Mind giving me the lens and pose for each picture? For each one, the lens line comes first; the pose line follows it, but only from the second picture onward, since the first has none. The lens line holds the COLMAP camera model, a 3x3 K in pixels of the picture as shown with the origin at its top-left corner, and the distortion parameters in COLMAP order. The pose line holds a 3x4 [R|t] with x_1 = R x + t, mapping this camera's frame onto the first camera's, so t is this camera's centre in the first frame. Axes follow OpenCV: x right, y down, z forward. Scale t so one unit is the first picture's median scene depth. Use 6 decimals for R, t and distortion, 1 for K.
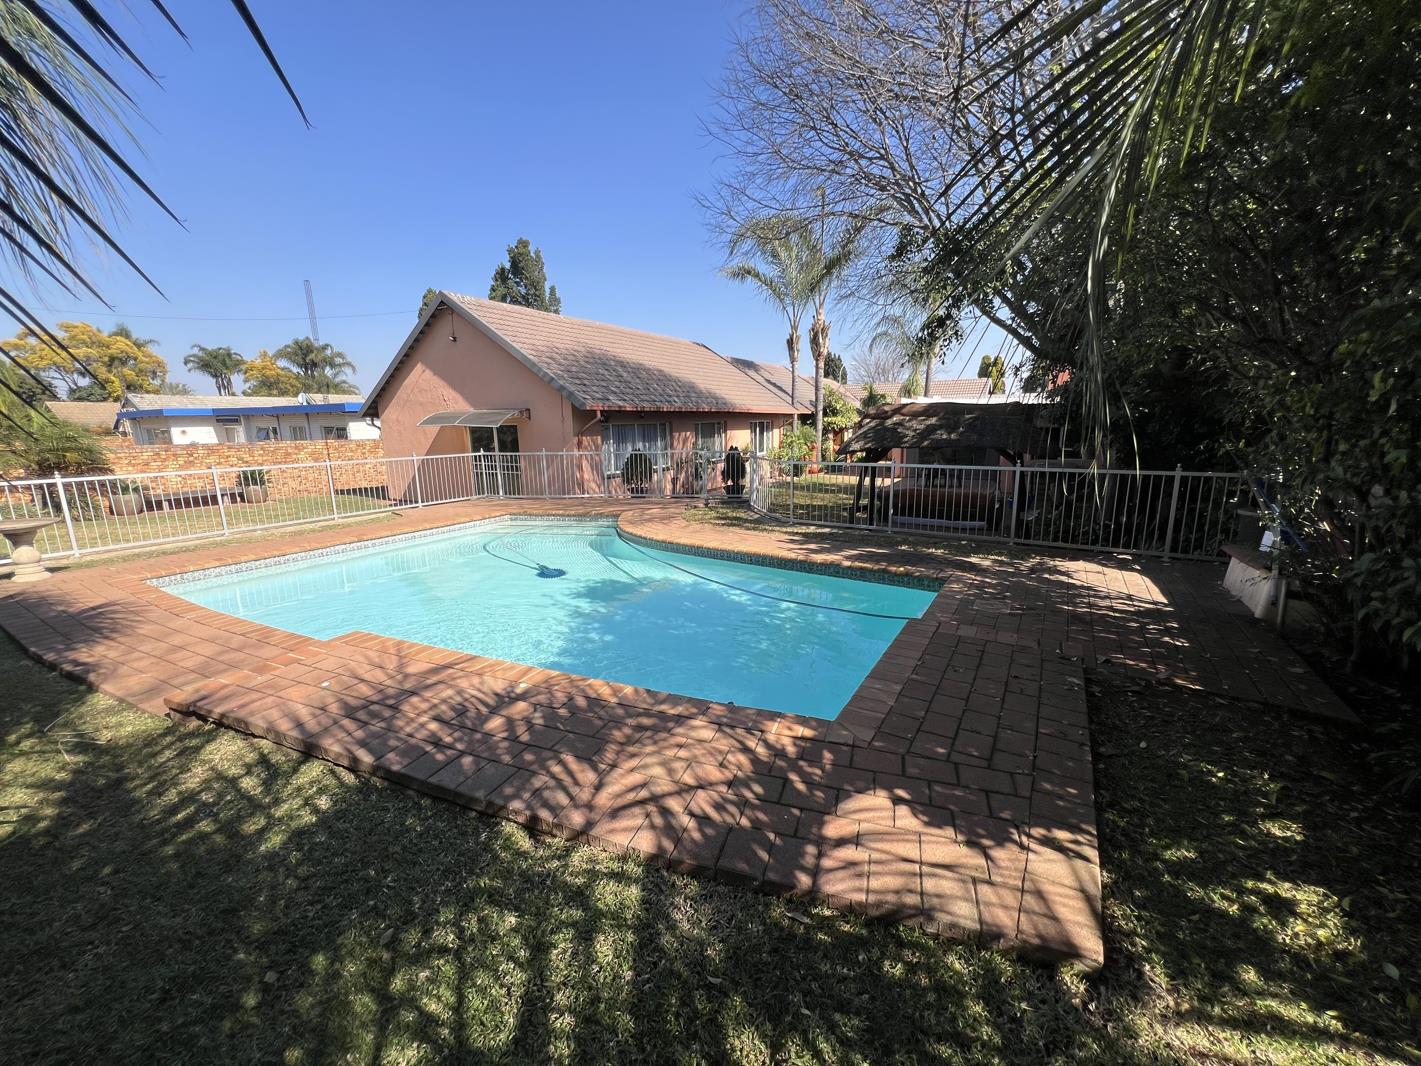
lens RADIAL K [[567.6, 0, 710.5], [0, 567.6, 533.0], [0, 0, 1]] dist [-0.001089, -0.000149]
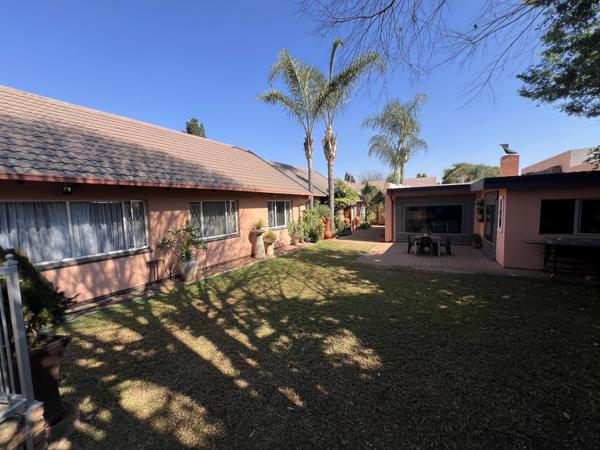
lens RADIAL K [[239.6, 0, 300.0], [0, 239.6, 225.0], [0, 0, 1]] dist [-0.001089, -0.000149]
pose [[0.999897, -0.013924, -0.003581, 0.123650], [0.013433, 0.993579, -0.112344, -0.077489], [0.005122, 0.112285, 0.993663, 0.442149]]
